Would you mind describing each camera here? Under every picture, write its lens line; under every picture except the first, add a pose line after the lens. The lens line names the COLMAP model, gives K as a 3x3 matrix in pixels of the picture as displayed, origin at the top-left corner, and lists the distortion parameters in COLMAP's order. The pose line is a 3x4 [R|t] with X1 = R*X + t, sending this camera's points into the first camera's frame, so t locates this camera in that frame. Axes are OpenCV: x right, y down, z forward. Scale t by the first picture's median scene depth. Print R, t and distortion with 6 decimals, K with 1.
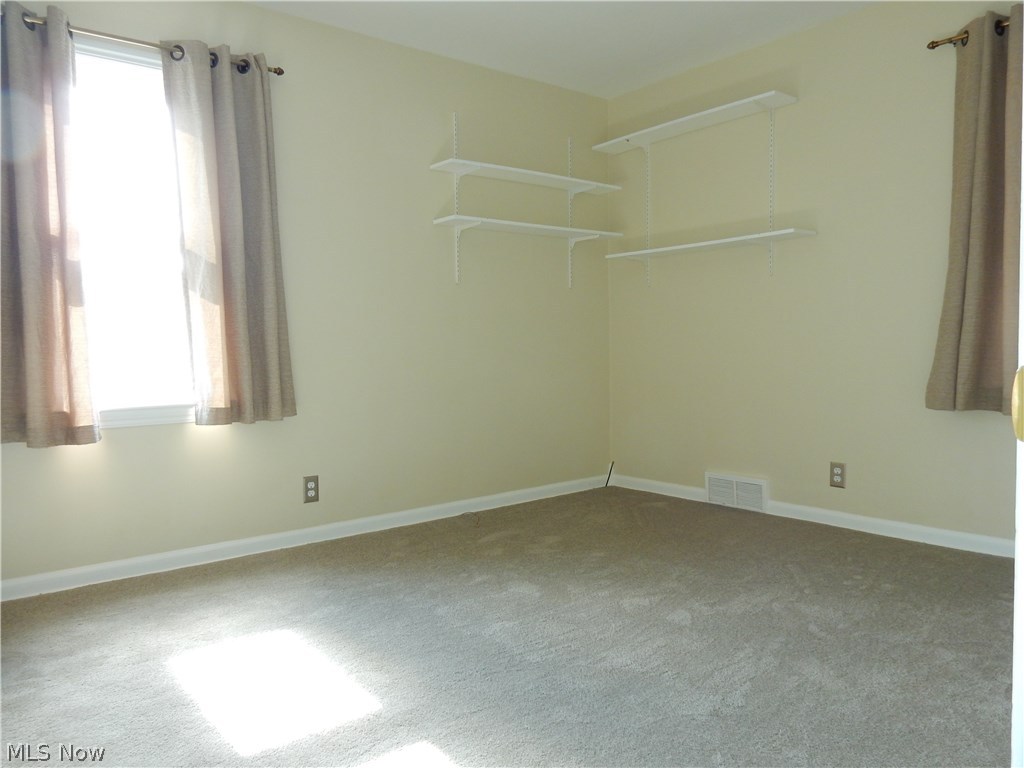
lens RADIAL K [[747.2, 0, 512.0], [0, 747.2, 384.0], [0, 0, 1]] dist [0.007743, -0.001346]
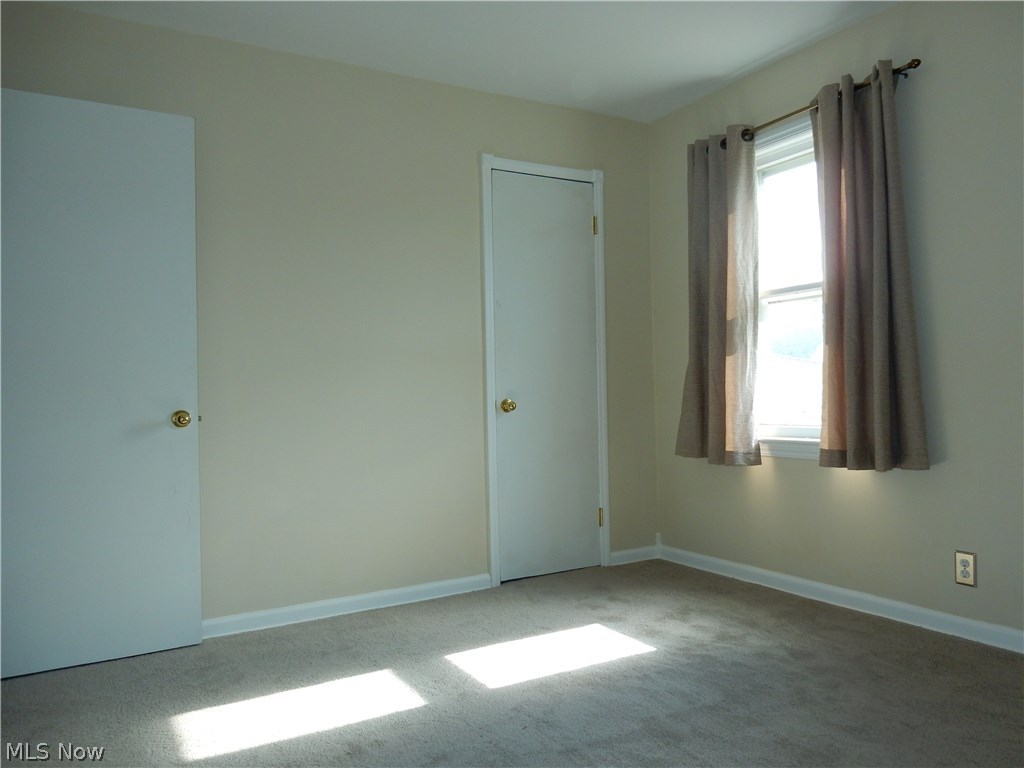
lens RADIAL K [[747.2, 0, 512.0], [0, 747.2, 384.0], [0, 0, 1]] dist [0.007743, -0.001346]
pose [[-0.135422, 0.013241, -0.990700, 0.683124], [-0.019948, 0.999672, 0.016088, -0.066407], [0.990587, 0.021942, -0.135113, 0.763865]]
